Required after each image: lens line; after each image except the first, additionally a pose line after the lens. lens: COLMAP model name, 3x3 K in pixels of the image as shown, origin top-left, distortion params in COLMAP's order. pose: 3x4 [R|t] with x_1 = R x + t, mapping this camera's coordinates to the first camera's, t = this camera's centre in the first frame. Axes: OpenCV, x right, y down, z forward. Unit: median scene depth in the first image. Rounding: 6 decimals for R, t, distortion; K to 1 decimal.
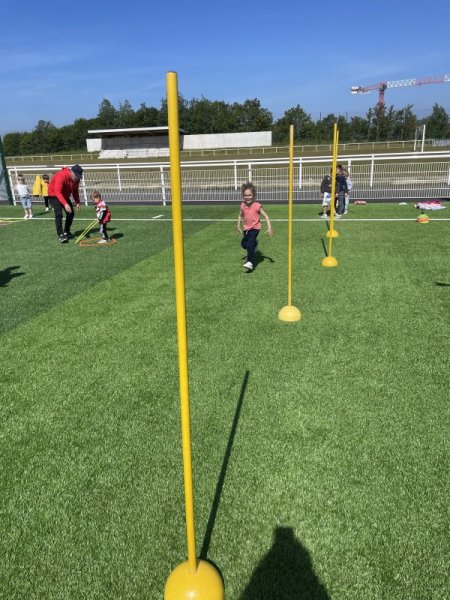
lens RADIAL K [[464.5, 0, 214.9], [0, 464.5, 300.1], [0, 0, 1]] dist [0.079102, -0.097827]
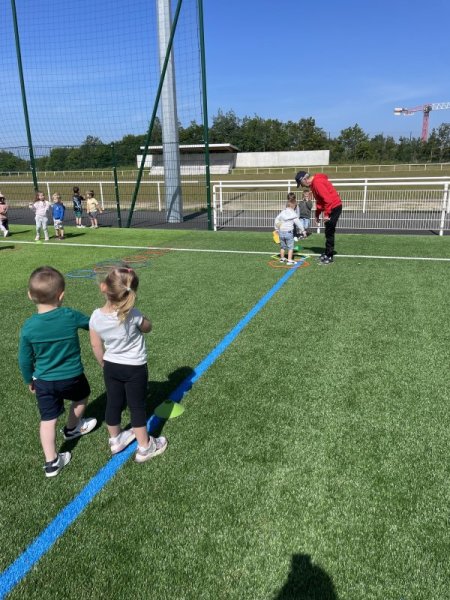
lens RADIAL K [[464.5, 0, 221.9], [0, 464.5, 296.7], [0, 0, 1]] dist [0.079102, -0.097827]
pose [[0.998994, 0.029593, -0.033692, -0.053535], [-0.031008, 0.998624, -0.042293, -0.008238], [0.032394, 0.043296, 0.998537, 0.032076]]
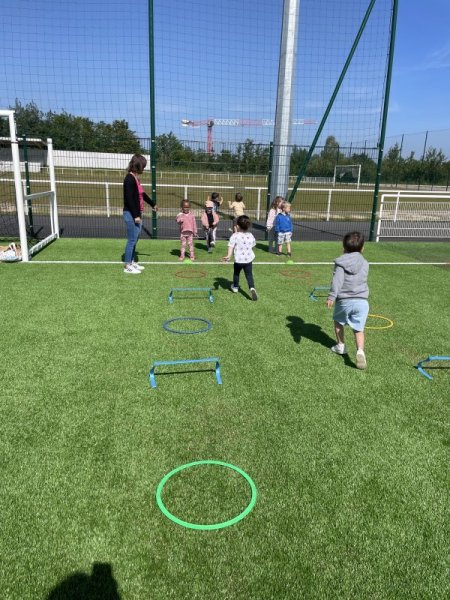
lens RADIAL K [[464.5, 0, 220.8], [0, 464.5, 297.6], [0, 0, 1]] dist [0.079102, -0.097827]
pose [[0.897973, -0.045840, 0.437657, -0.170083], [0.069238, 0.996890, -0.037646, -0.016500], [-0.434570, 0.064108, 0.898353, 0.072969]]
